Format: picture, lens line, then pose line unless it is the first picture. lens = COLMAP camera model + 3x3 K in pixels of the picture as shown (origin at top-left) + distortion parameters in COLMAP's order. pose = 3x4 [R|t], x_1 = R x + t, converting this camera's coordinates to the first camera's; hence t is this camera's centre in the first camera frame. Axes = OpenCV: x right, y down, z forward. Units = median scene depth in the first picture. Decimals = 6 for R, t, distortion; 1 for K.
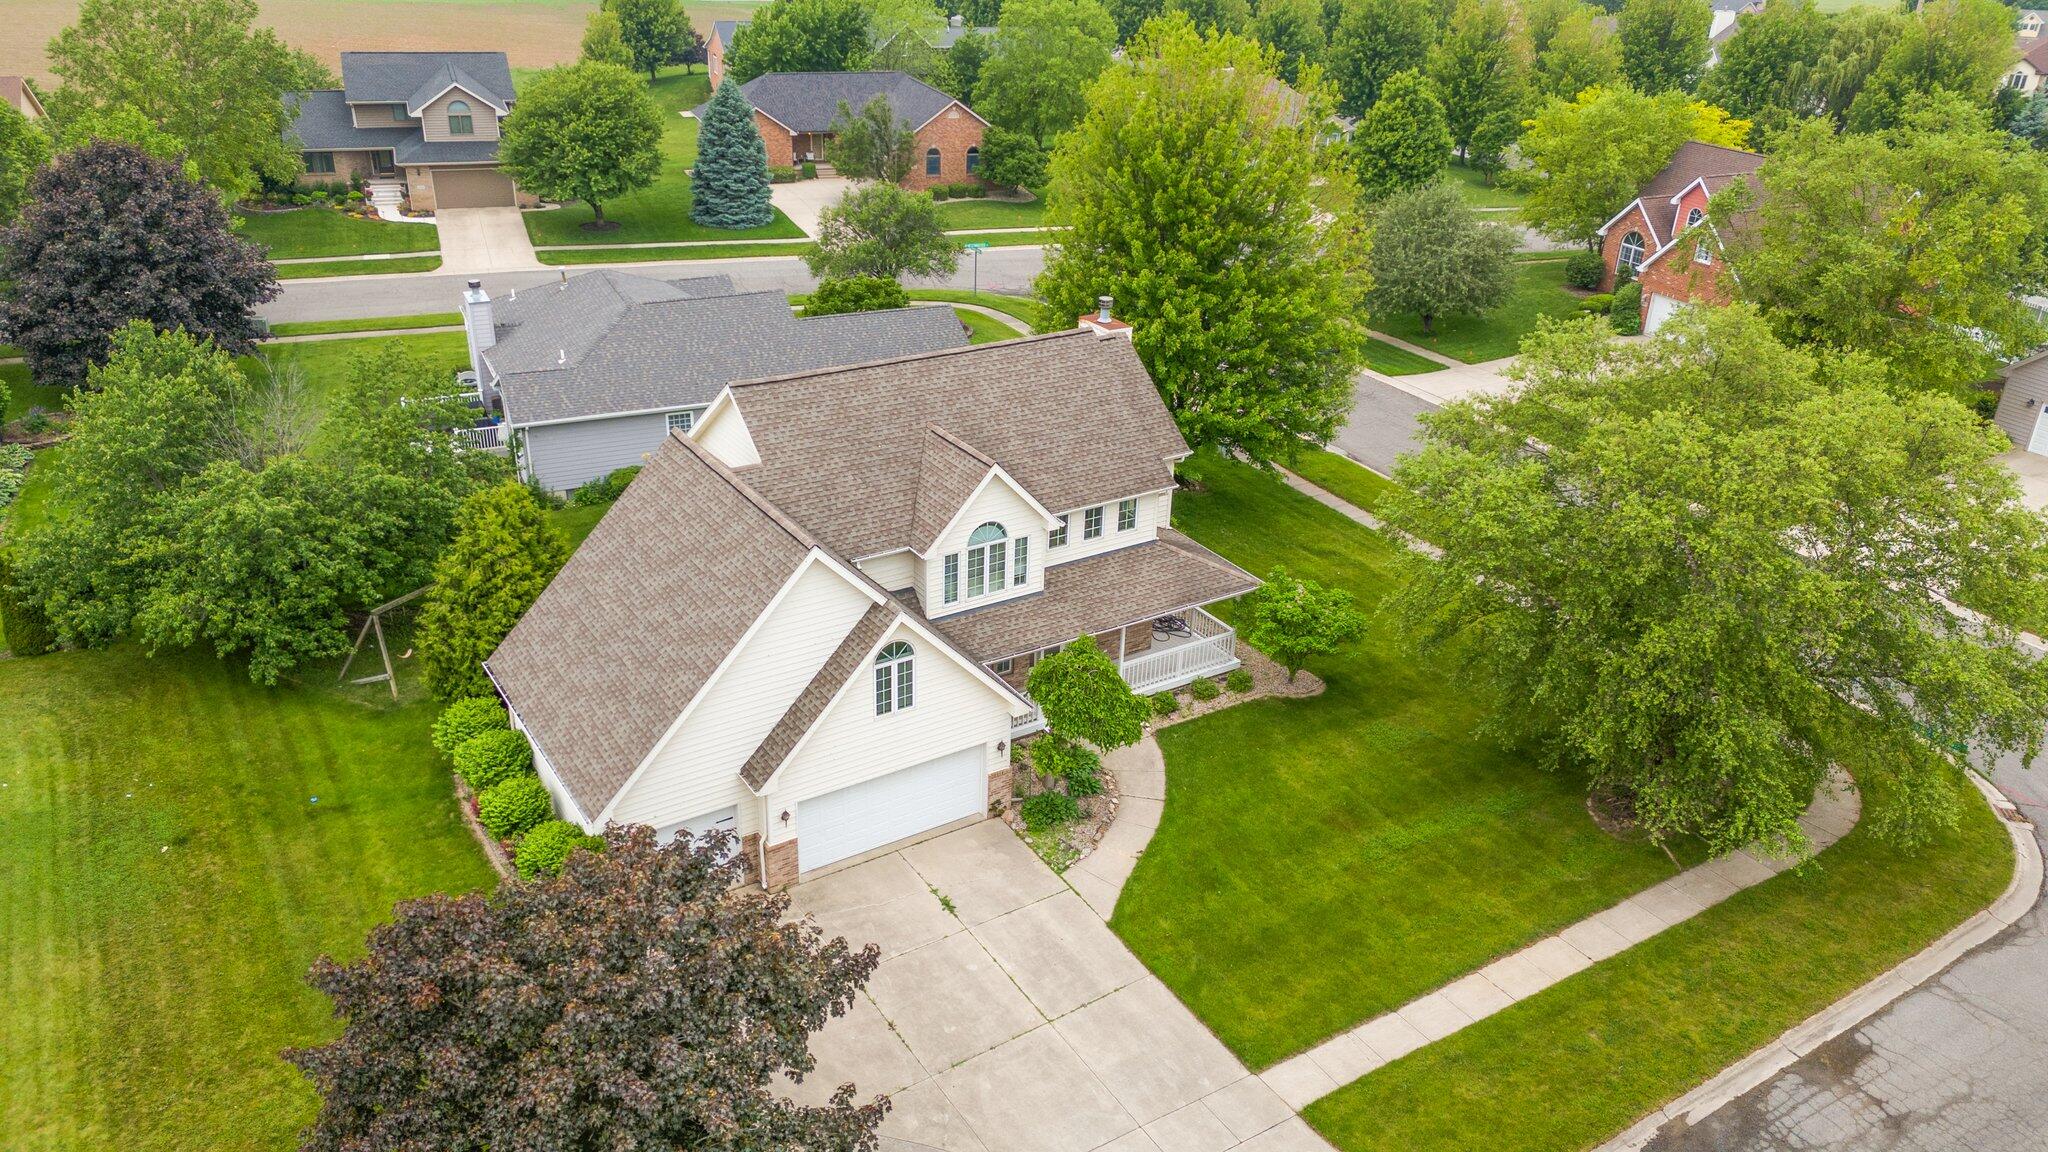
lens RADIAL K [[1503.6, 0, 1034.3], [0, 1503.6, 574.0], [0, 0, 1]] dist [0.062065, -0.055221]
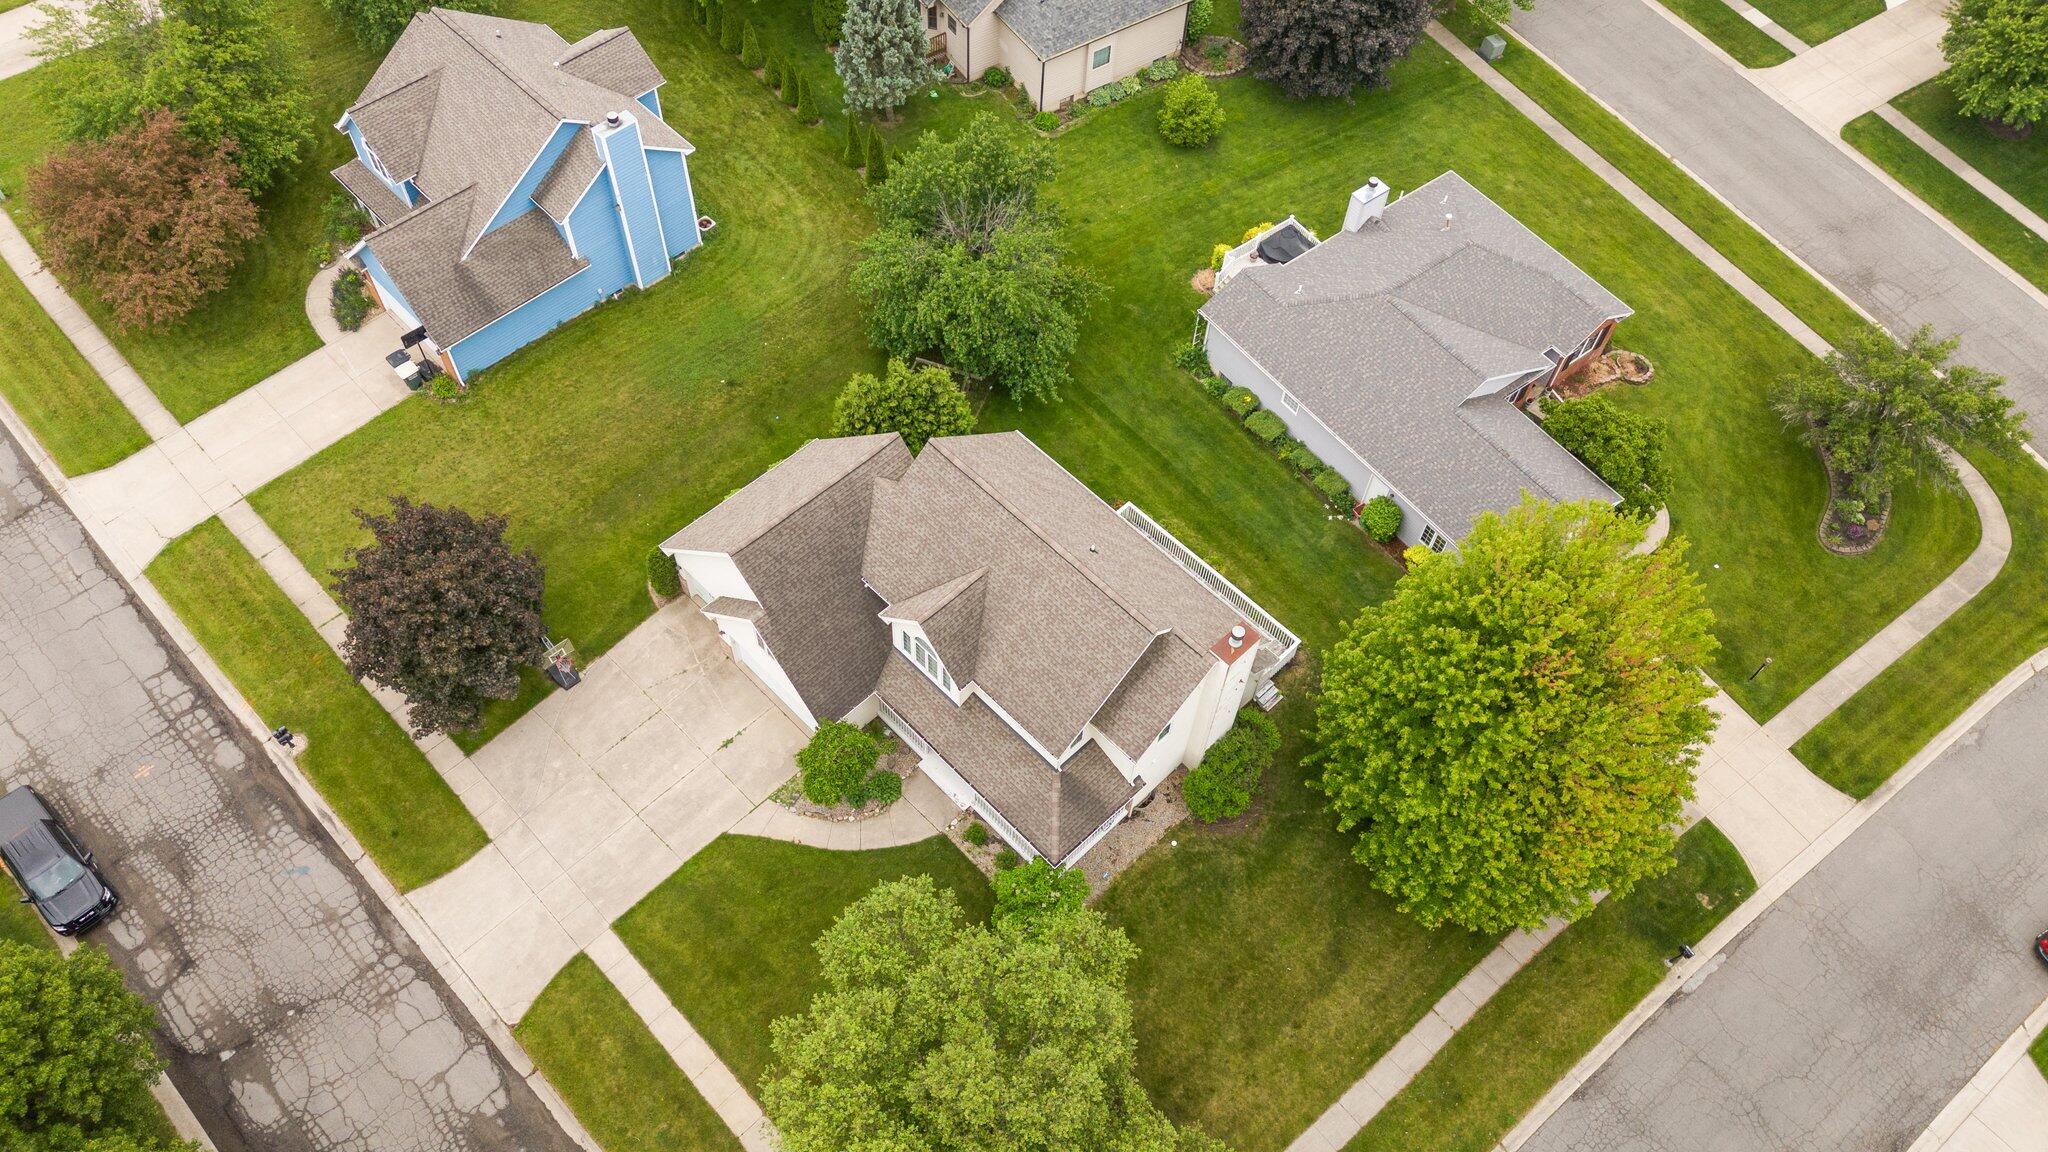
lens RADIAL K [[1503.6, 0, 1031.8], [0, 1503.6, 571.9], [0, 0, 1]] dist [0.062065, -0.055221]
pose [[0.200172, 0.802238, -0.562446, 0.703229], [-0.453484, 0.584734, 0.672635, -1.030490], [0.868495, 0.120417, 0.480849, 0.403257]]
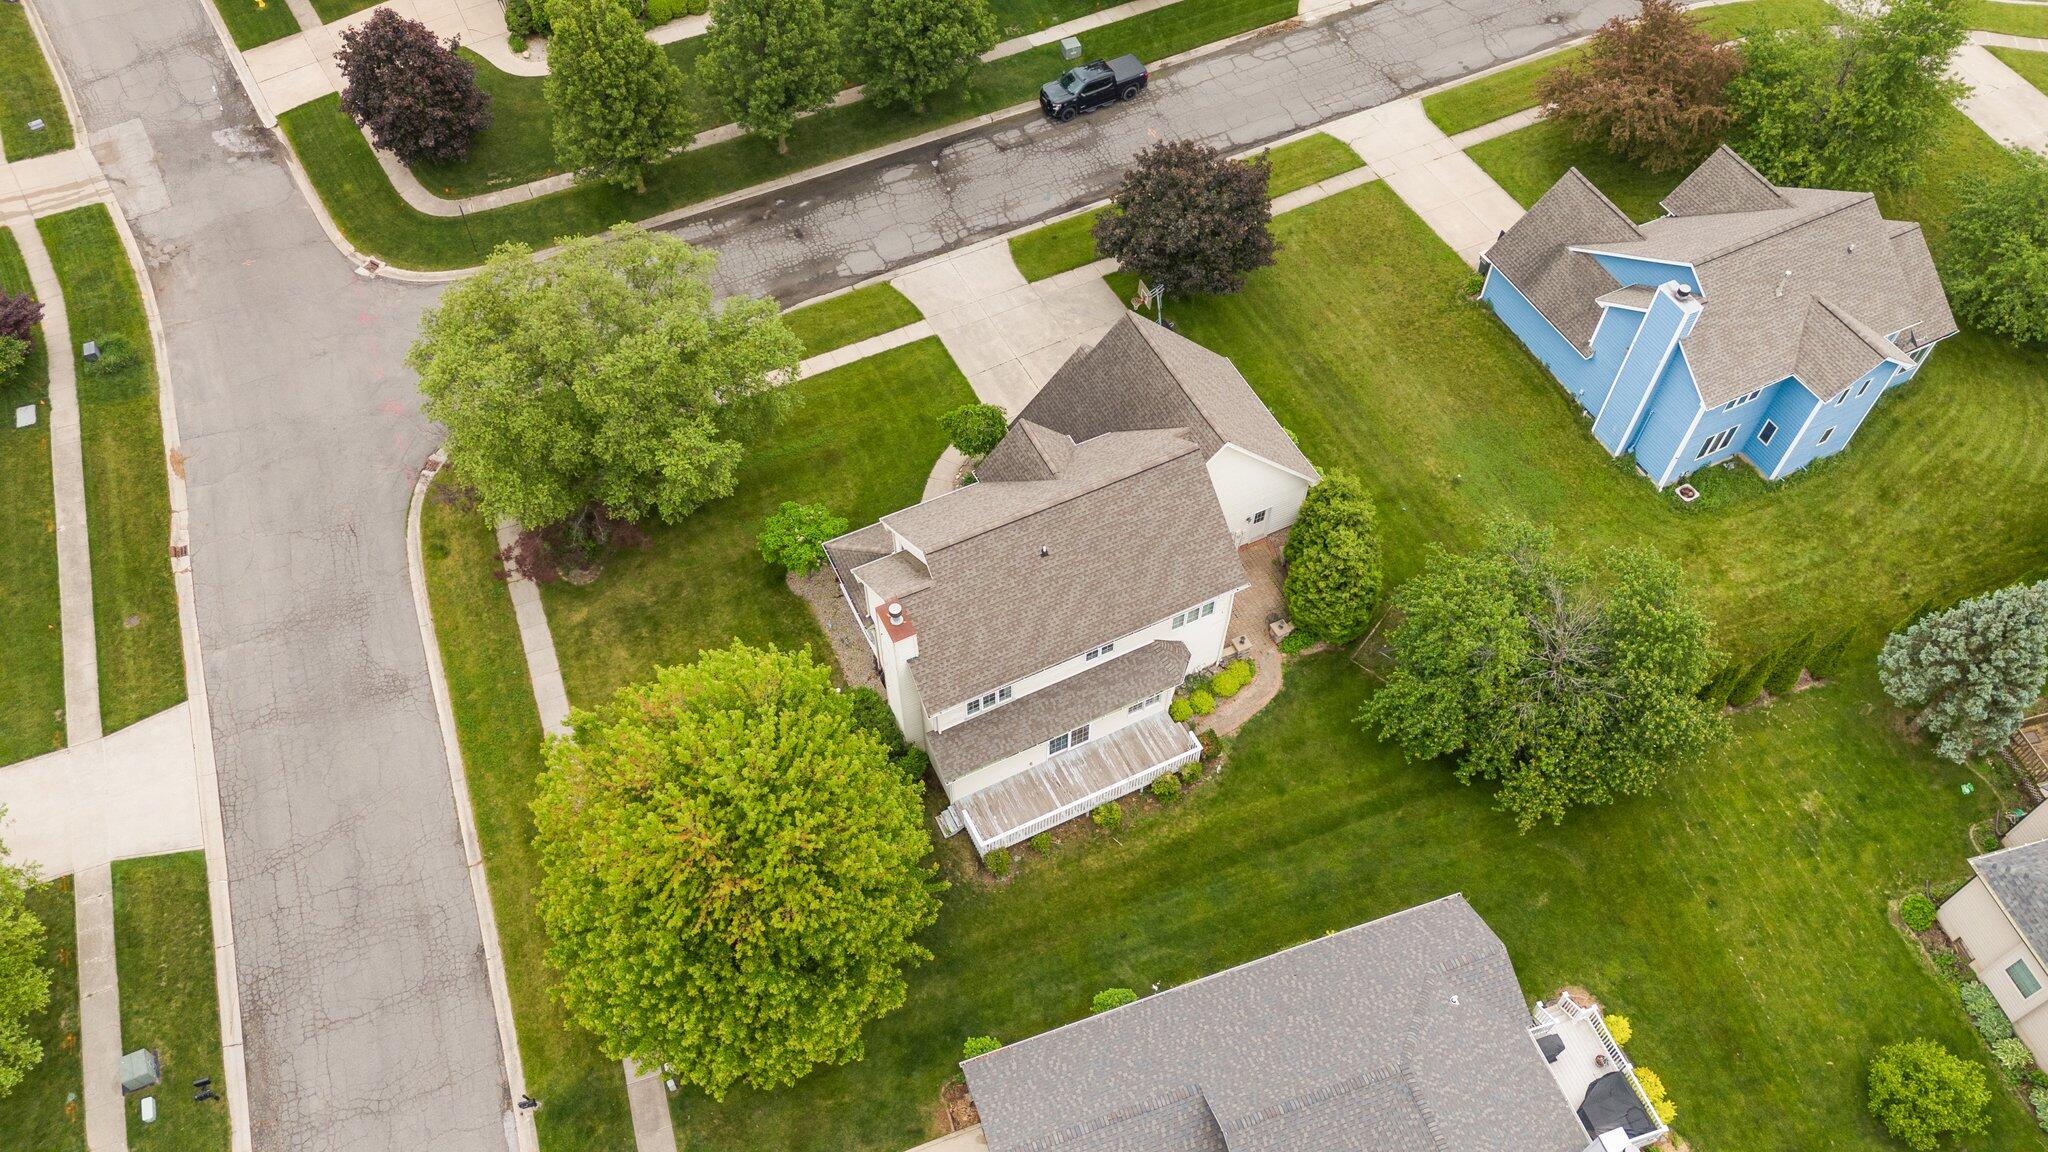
lens RADIAL K [[1503.6, 0, 1020.4], [0, 1503.6, 578.9], [0, 0, 1]] dist [0.062065, -0.055221]
pose [[-0.992123, -0.118902, 0.039431, -0.099455], [0.018308, 0.173767, 0.984617, -1.514838], [-0.123925, 0.977582, -0.170221, 1.367099]]
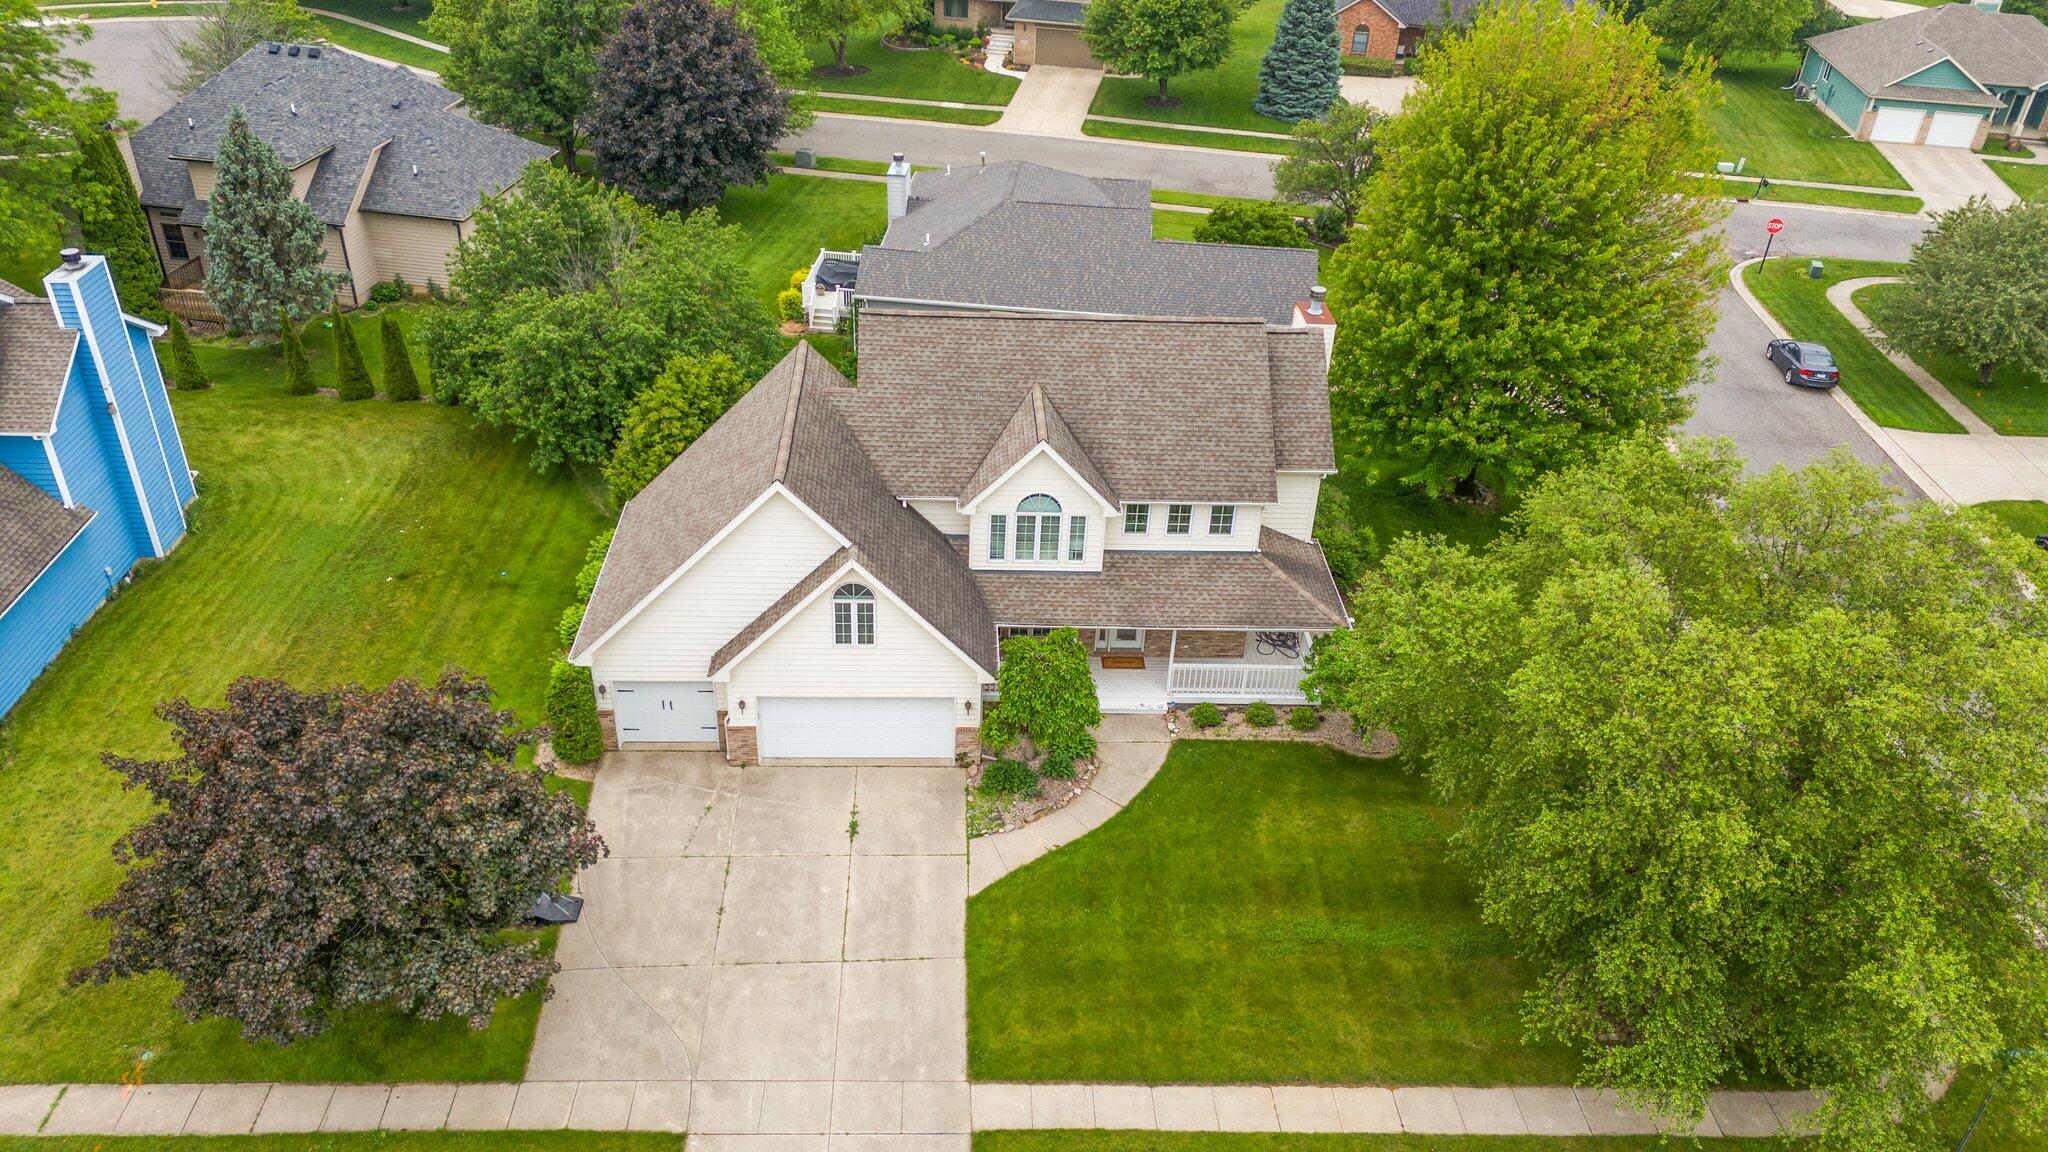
lens RADIAL K [[1503.6, 0, 1026.5], [0, 1503.6, 581.7], [0, 0, 1]] dist [0.062065, -0.055221]
pose [[0.862303, 0.276138, -0.424479, 0.403856], [-0.233208, 0.960607, 0.151159, -0.126797], [0.449498, -0.031353, 0.892731, 0.079859]]
